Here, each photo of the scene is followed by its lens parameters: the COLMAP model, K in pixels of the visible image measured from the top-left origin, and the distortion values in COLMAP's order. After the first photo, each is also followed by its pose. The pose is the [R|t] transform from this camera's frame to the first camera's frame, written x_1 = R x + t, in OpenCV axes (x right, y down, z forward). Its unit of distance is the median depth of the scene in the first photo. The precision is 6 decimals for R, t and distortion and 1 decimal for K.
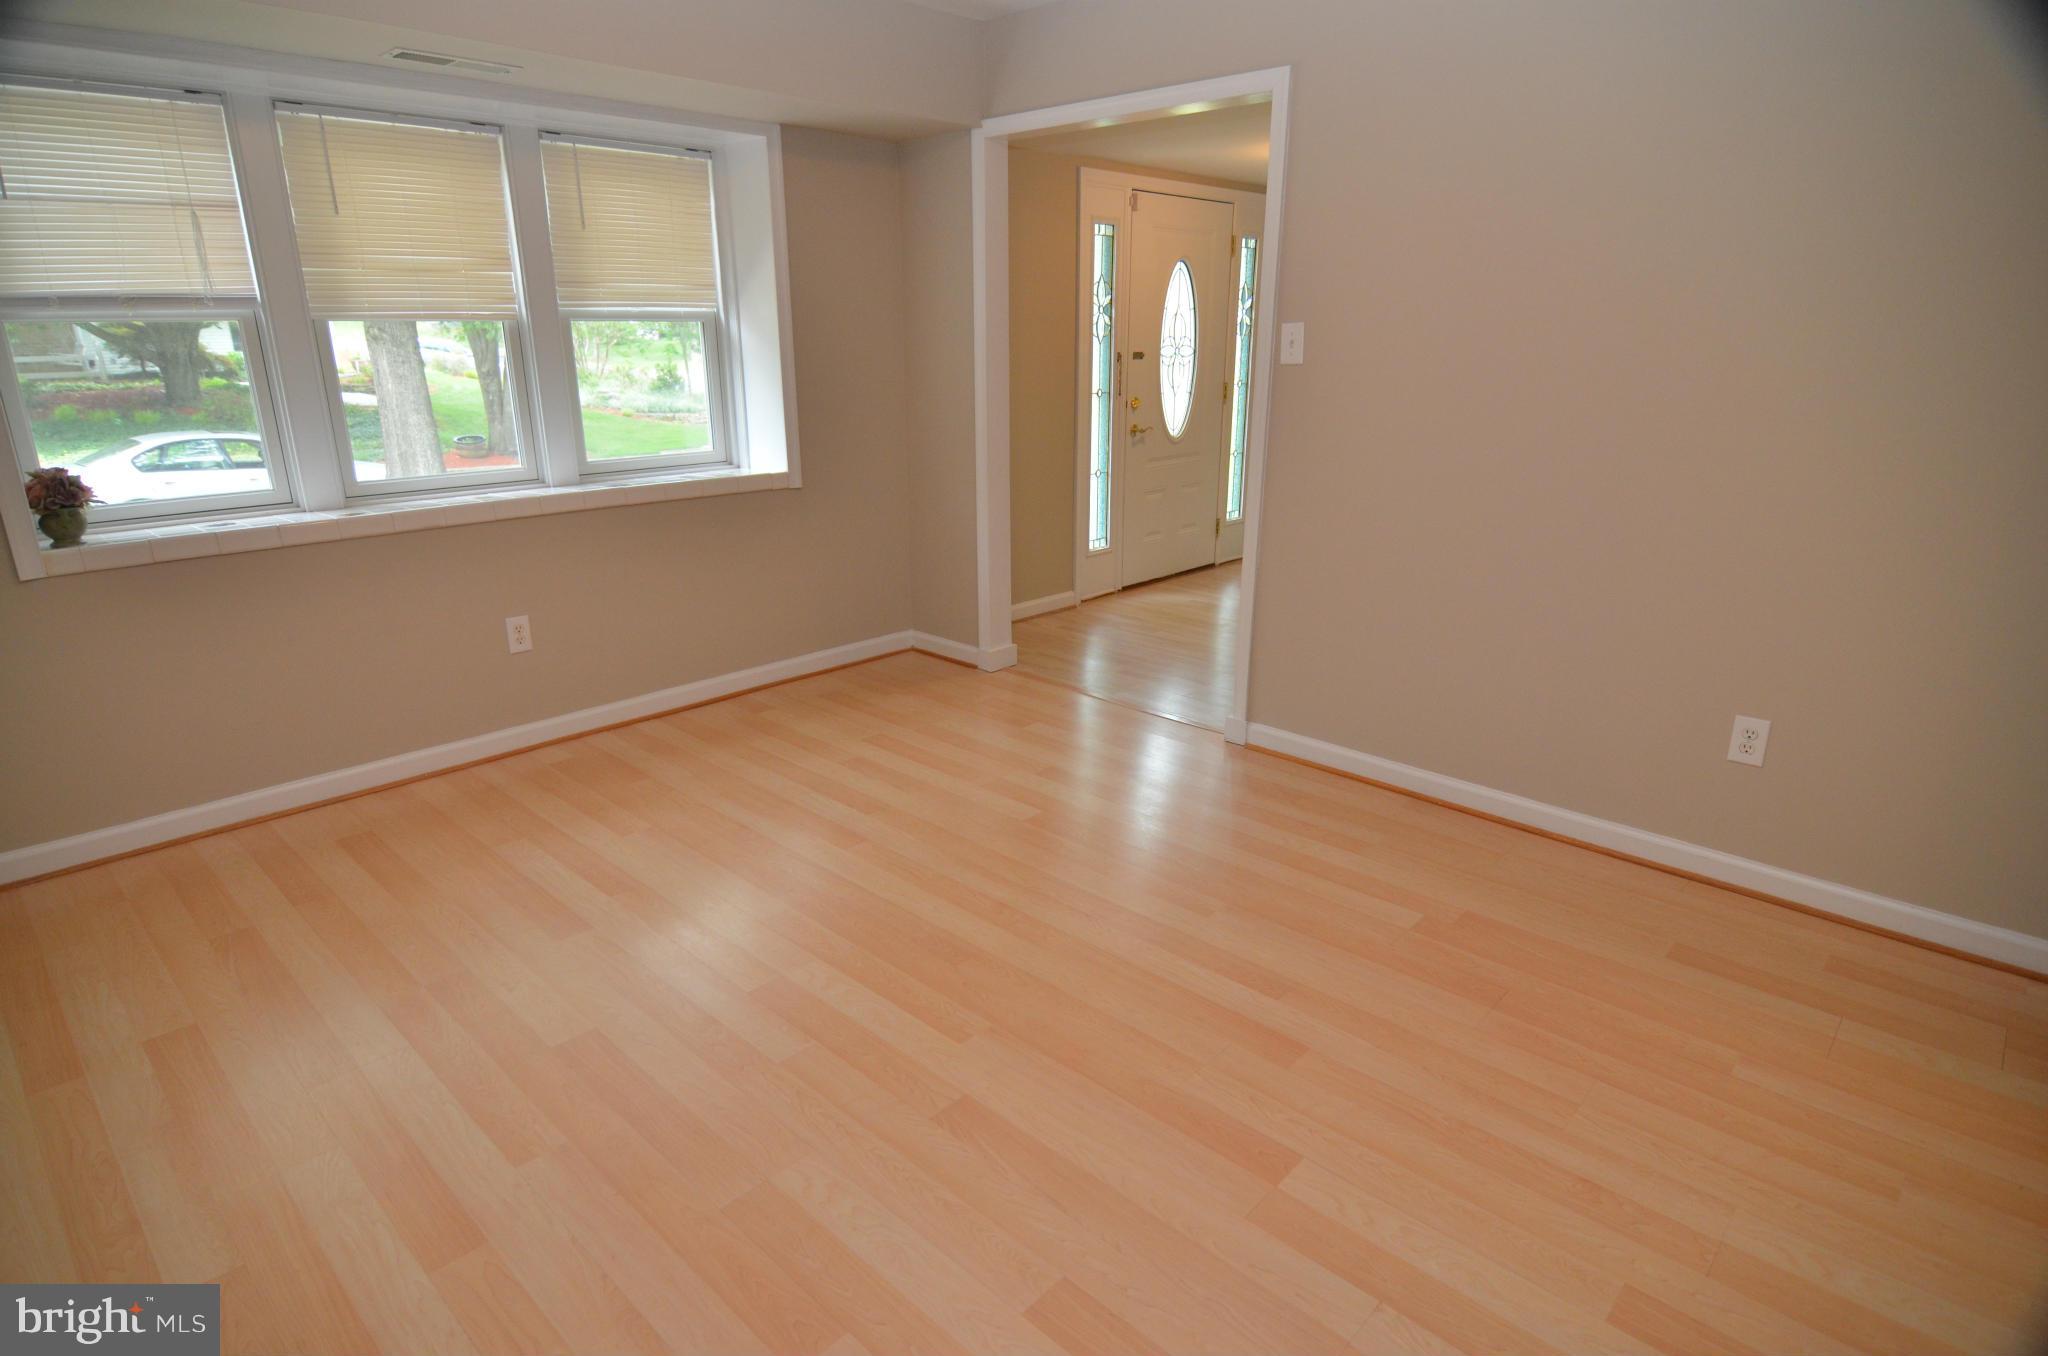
lens RADIAL K [[1092.3, 0, 1024.0], [0, 1092.3, 678.0], [0, 0, 1]] dist [0.002819, -0.015701]
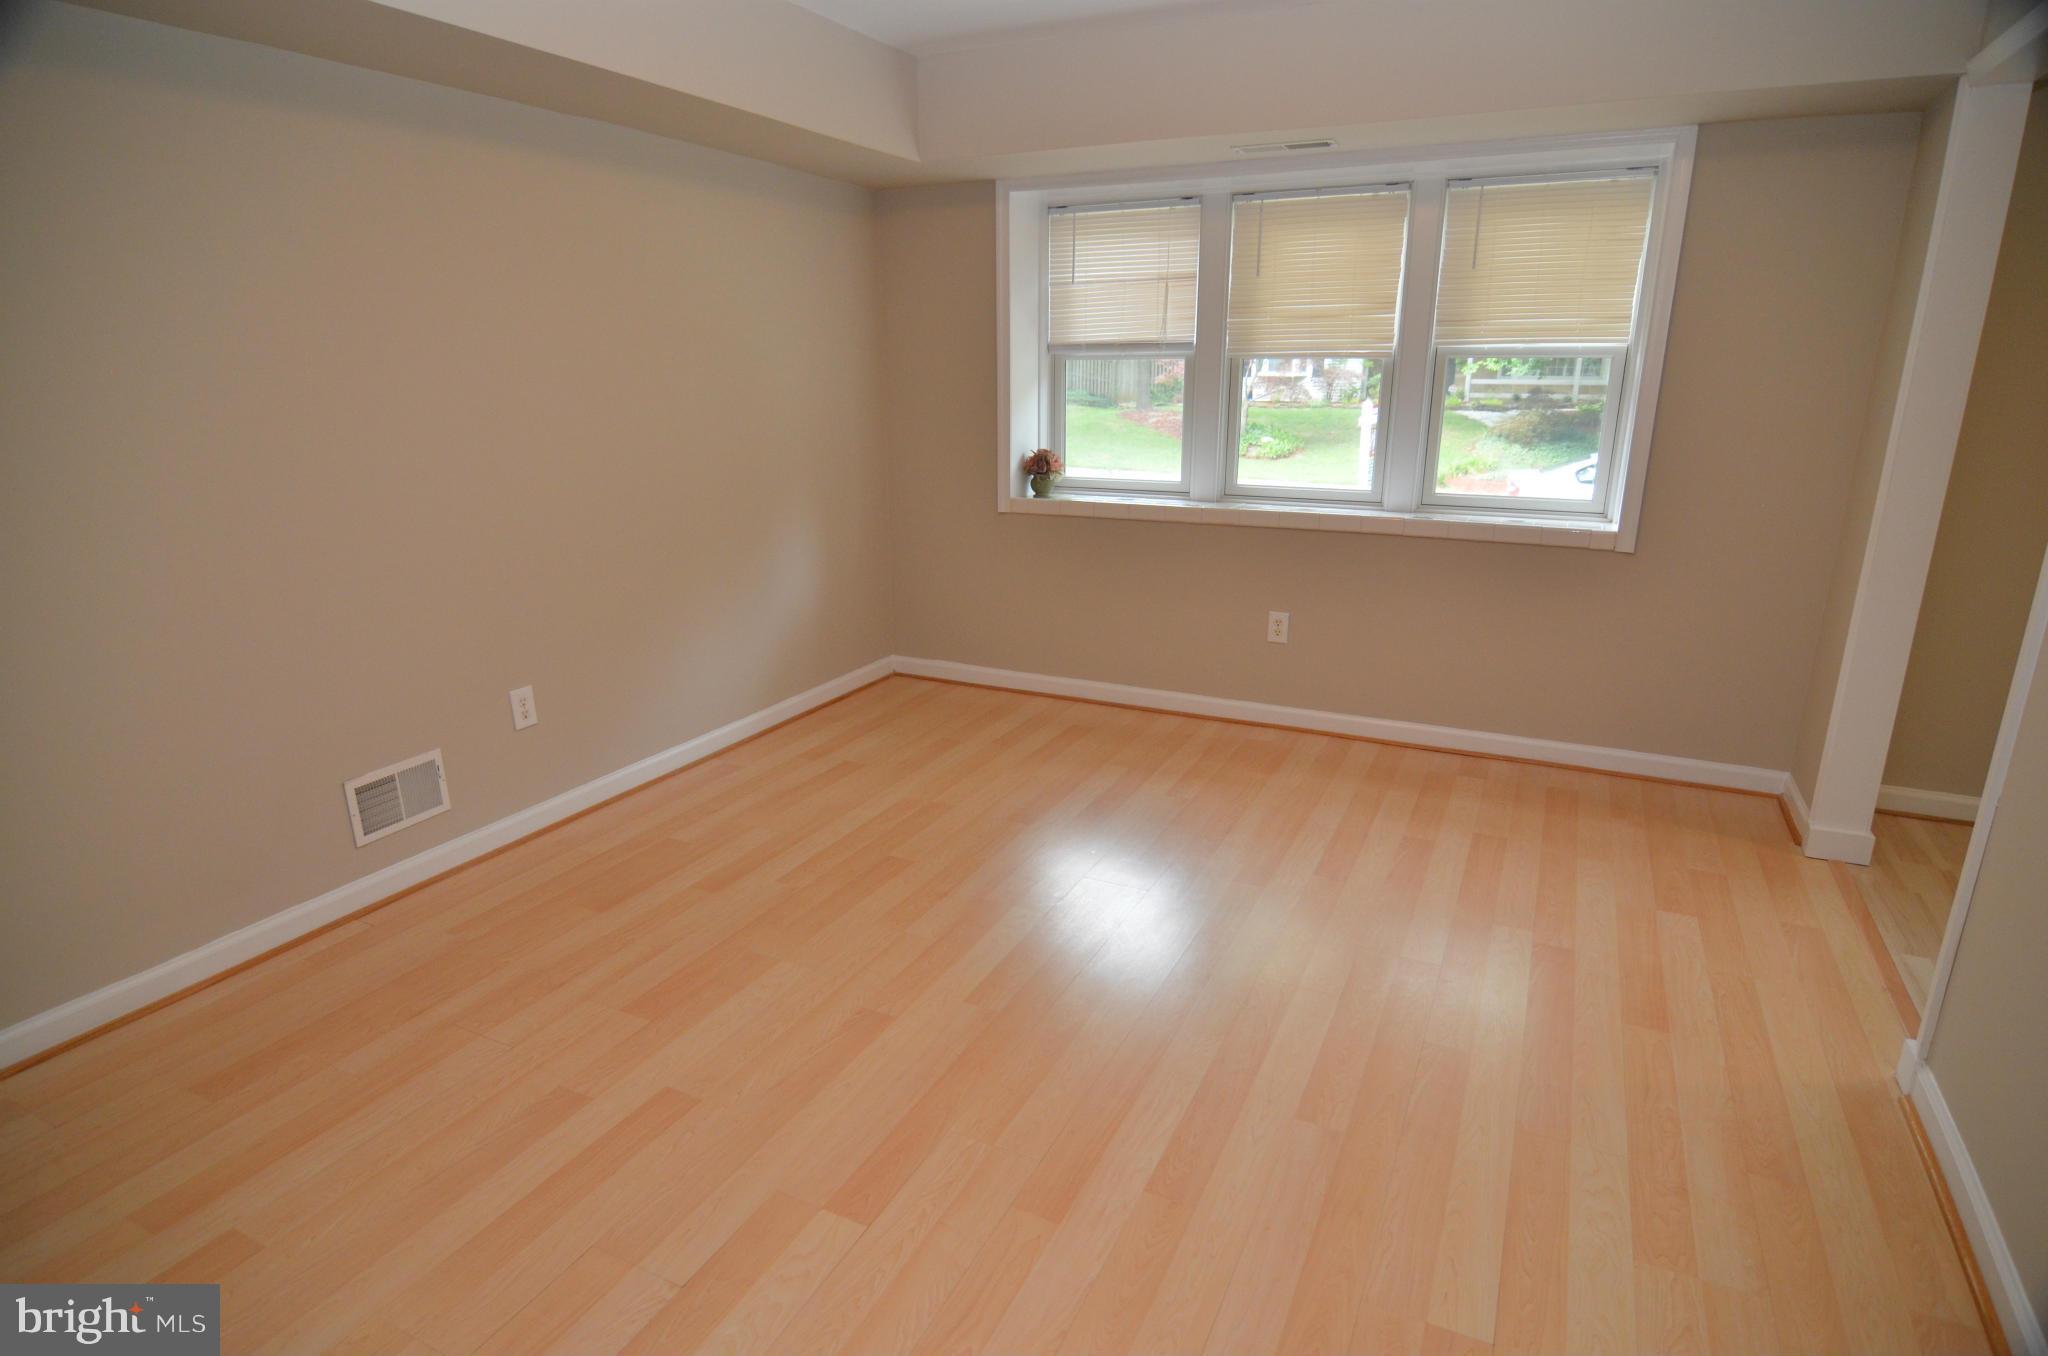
lens RADIAL K [[1104.0, 0, 1014.5], [0, 1104.0, 677.6], [0, 0, 1]] dist [-0.014531, 0.000109]
pose [[0.302420, 0.259504, -0.917169, 0.567726], [-0.286652, 0.942443, 0.172137, -0.117299], [0.909050, 0.210851, 0.359401, 0.359054]]
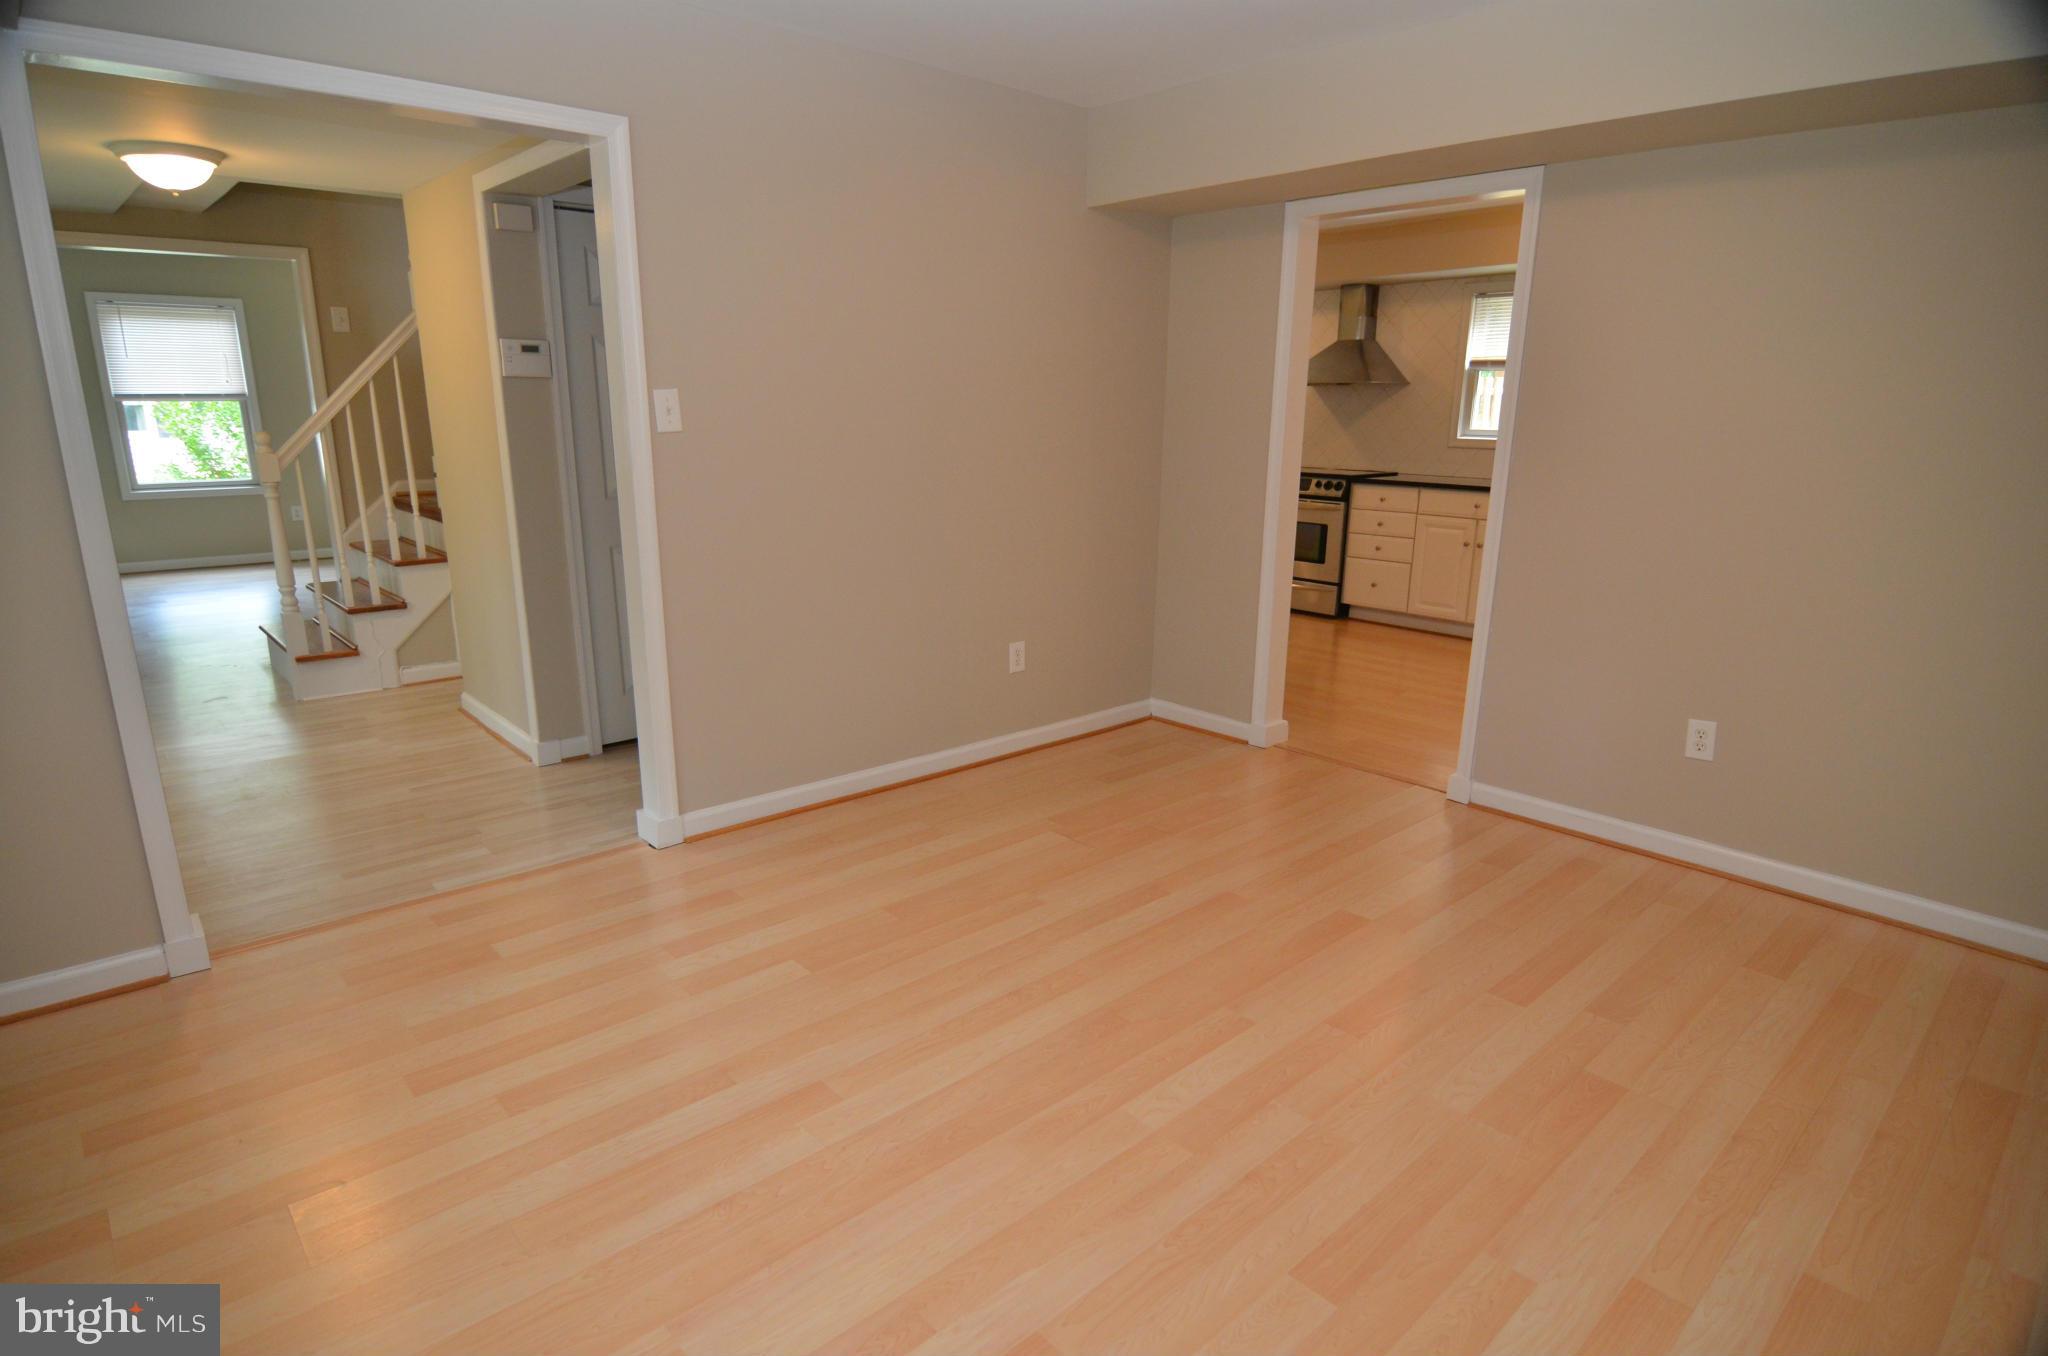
lens RADIAL K [[1116.9, 0, 976.0], [0, 1116.9, 697.4], [0, 0, 1]] dist [-0.002984, -0.003330]
pose [[0.090678, -0.256469, 0.962290, -0.701131], [0.290934, 0.930940, 0.220698, -0.202232], [-0.952436, 0.259950, 0.159032, 0.630540]]
